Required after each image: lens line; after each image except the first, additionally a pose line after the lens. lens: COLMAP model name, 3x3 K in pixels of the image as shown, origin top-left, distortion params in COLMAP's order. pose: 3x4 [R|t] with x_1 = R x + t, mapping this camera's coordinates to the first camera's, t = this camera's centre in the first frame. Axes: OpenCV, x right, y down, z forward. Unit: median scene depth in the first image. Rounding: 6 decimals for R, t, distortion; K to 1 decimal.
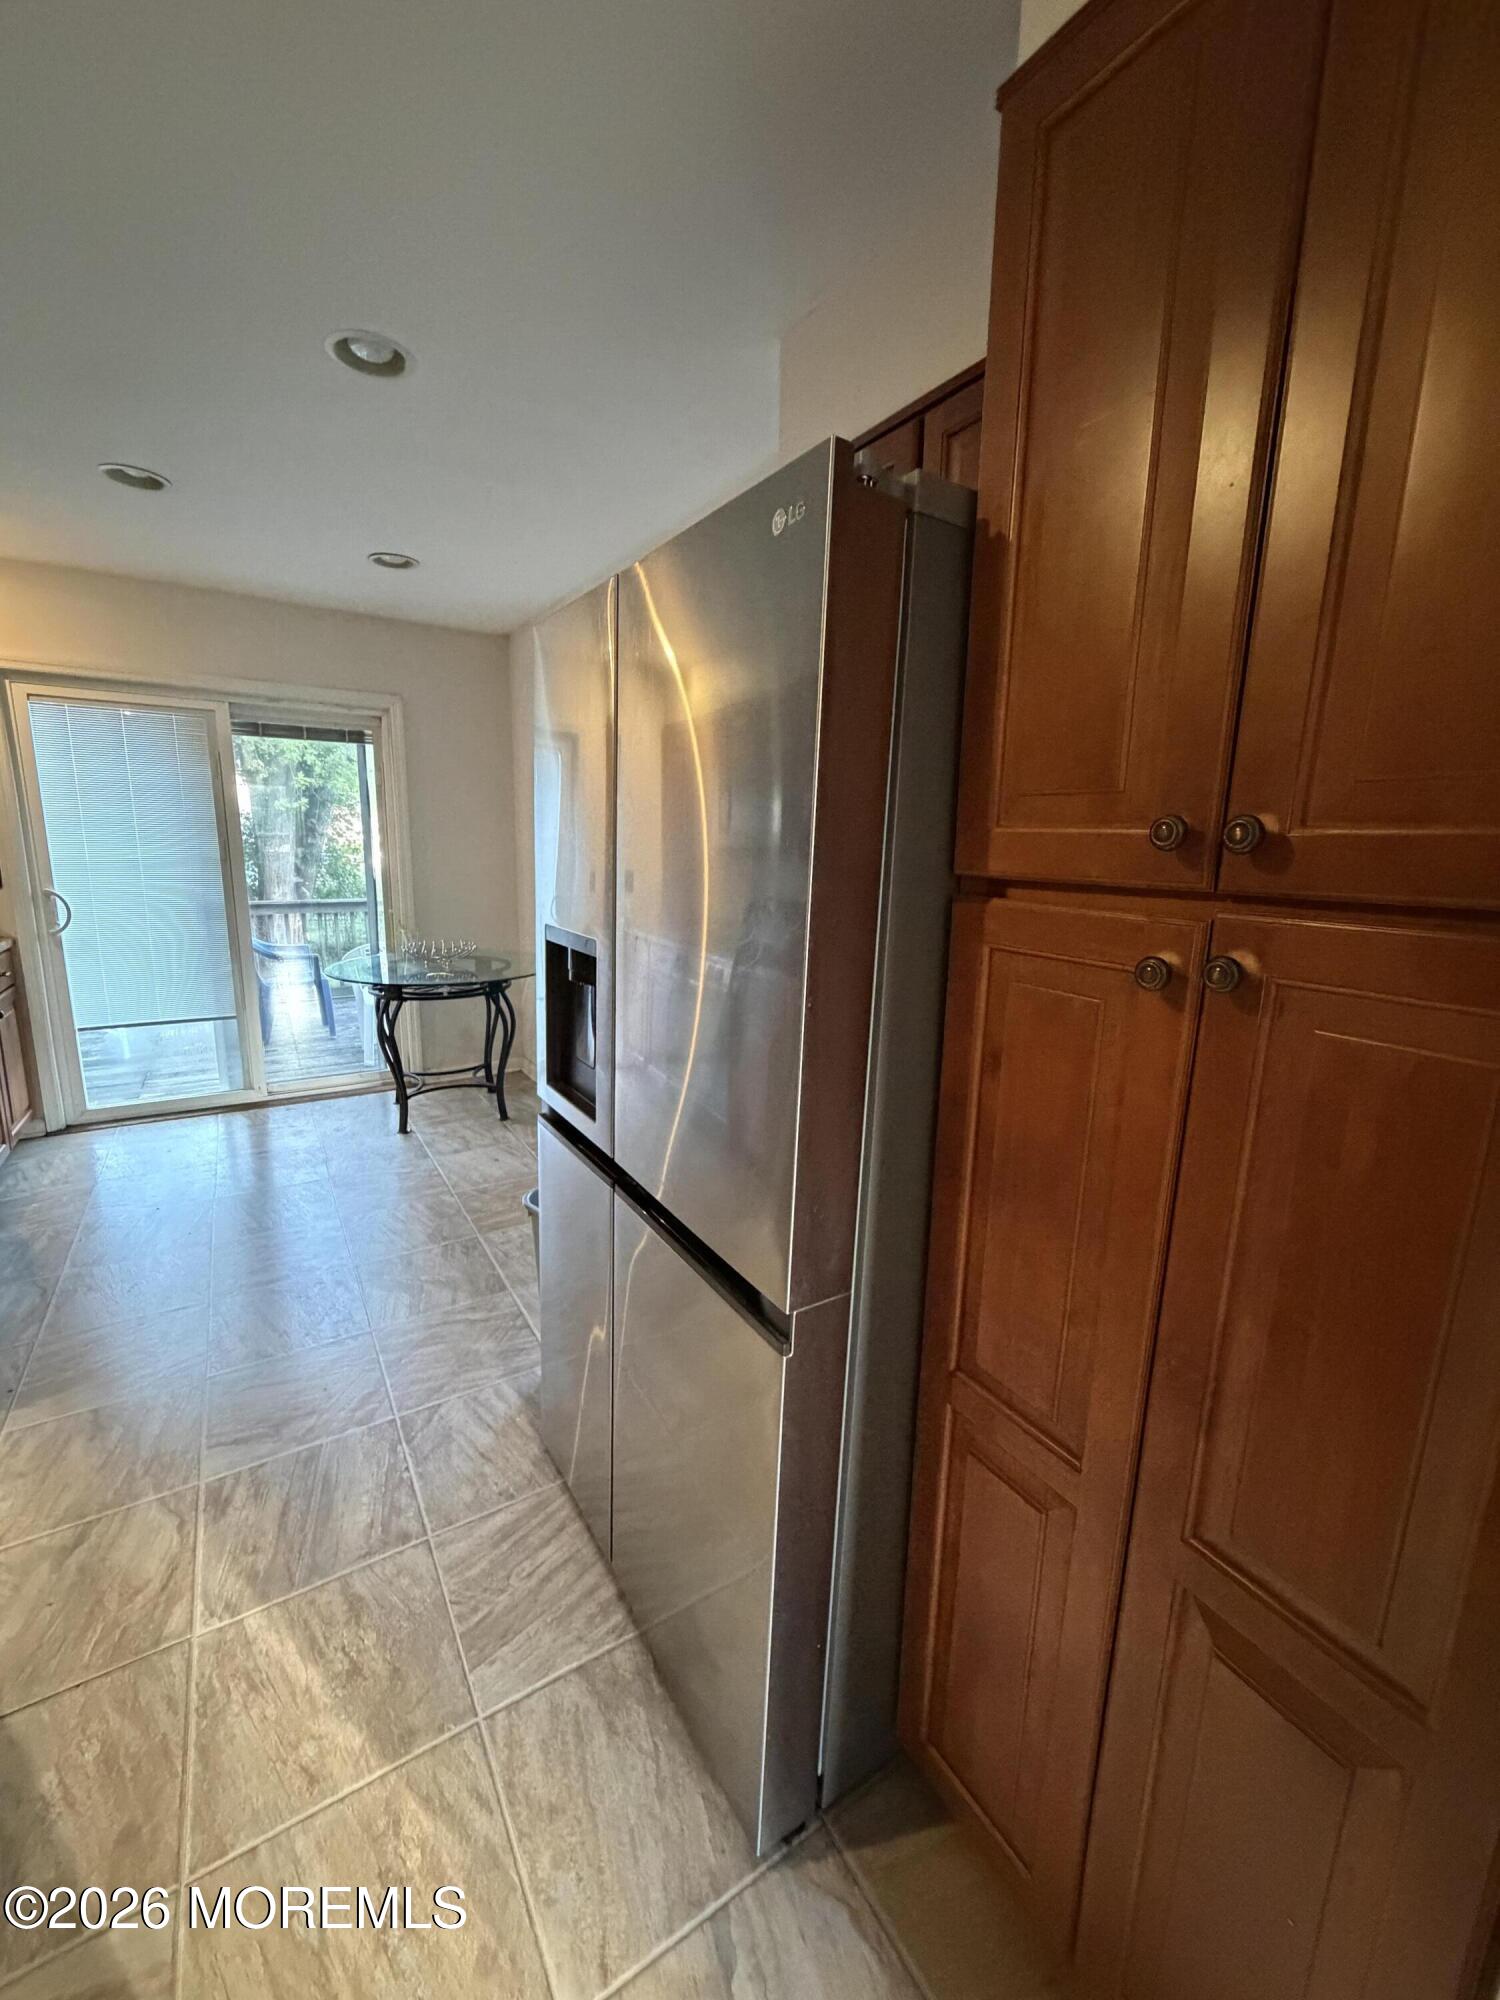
lens RADIAL K [[798.5, 0, 755.5], [0, 798.5, 999.6], [0, 0, 1]] dist [0.000363, -0.000080]
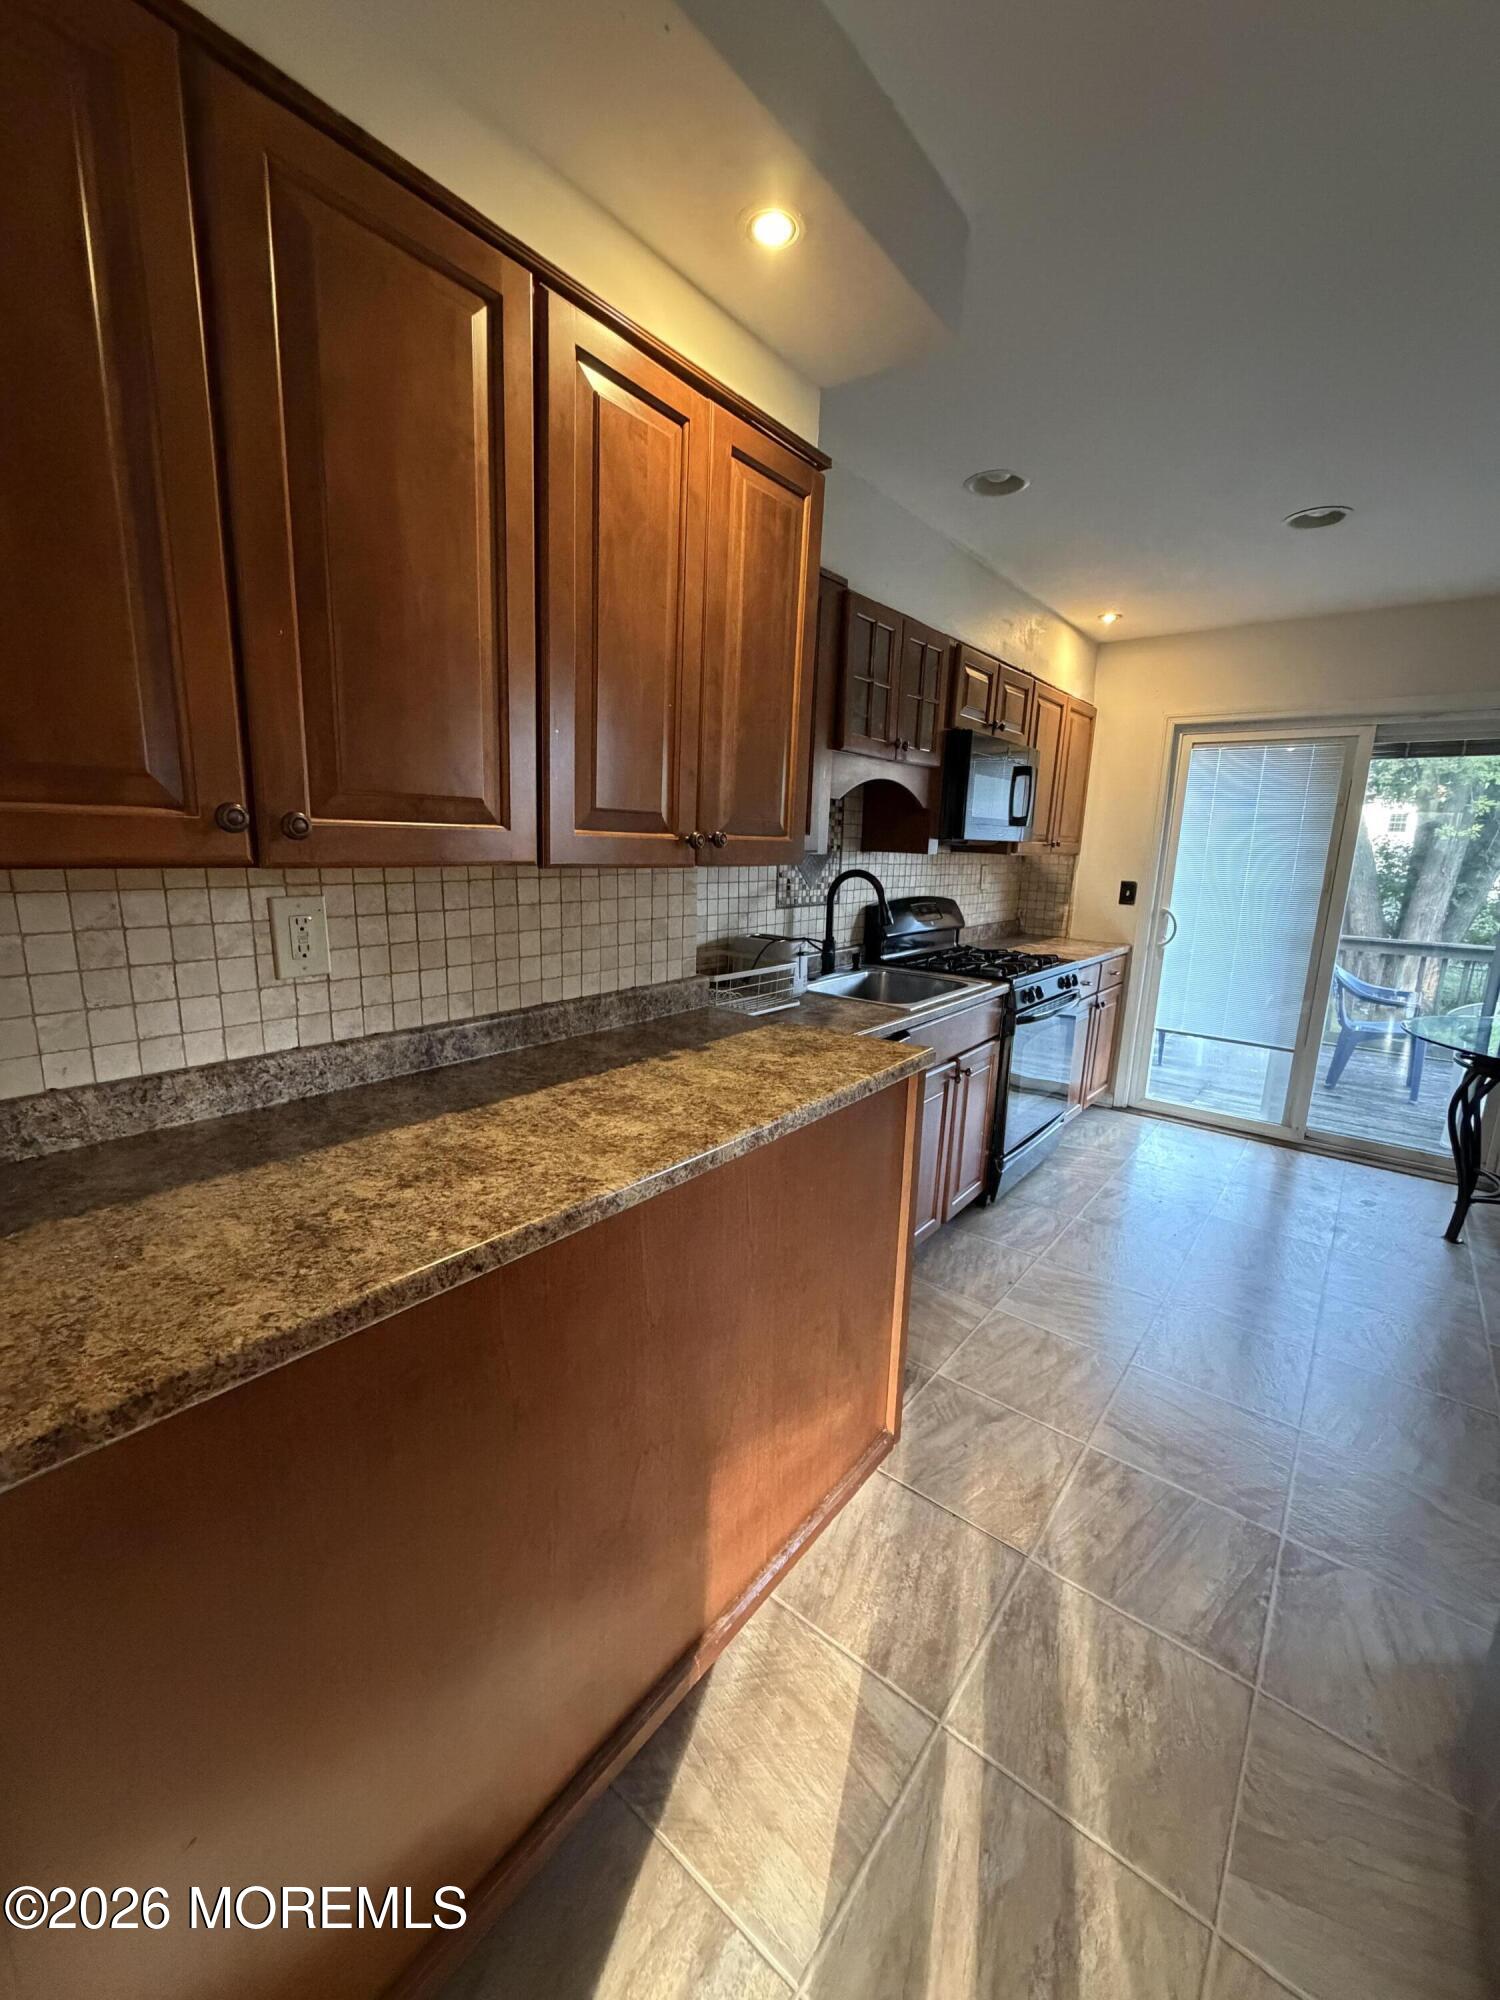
lens RADIAL K [[798.5, 0, 743.6], [0, 798.5, 1000.4], [0, 0, 1]] dist [0.000363, -0.000080]
pose [[0.317705, 0.174153, -0.932059, 0.032054], [-0.208230, 0.971806, 0.110602, -0.006082], [0.925043, 0.158943, 0.345011, 0.036530]]
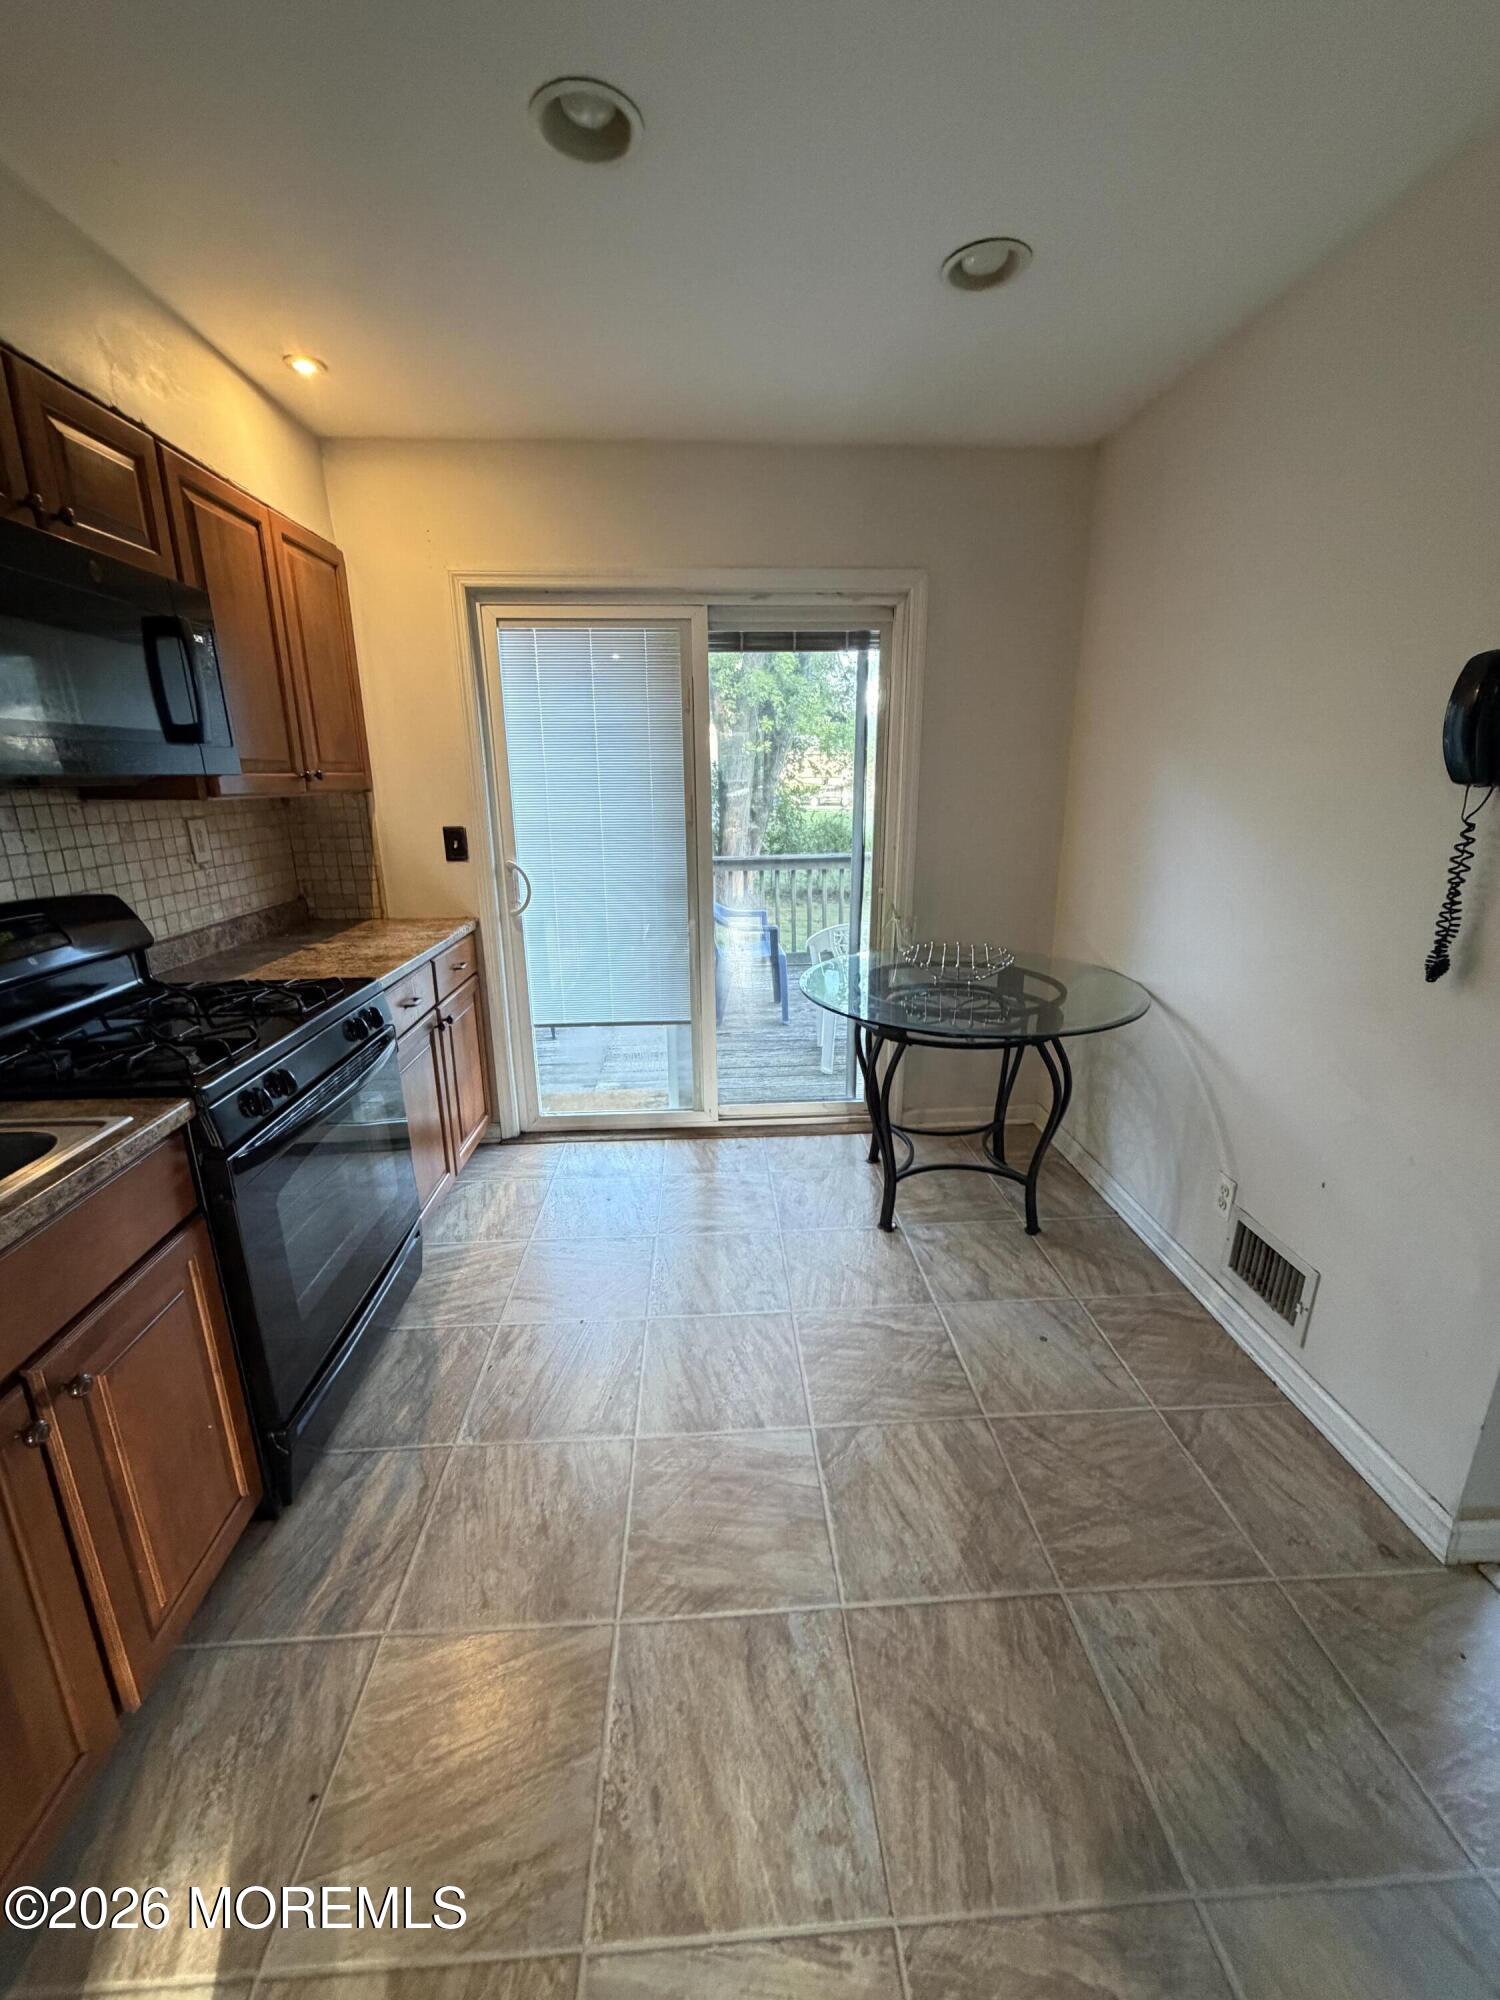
lens RADIAL K [[798.5, 0, 748.0], [0, 798.5, 995.1], [0, 0, 1]] dist [0.000363, -0.000080]
pose [[0.870444, 0.100450, -0.481910, -0.223655], [-0.066809, 0.994008, 0.086518, -0.077252], [0.487713, -0.043113, 0.871939, 0.341171]]
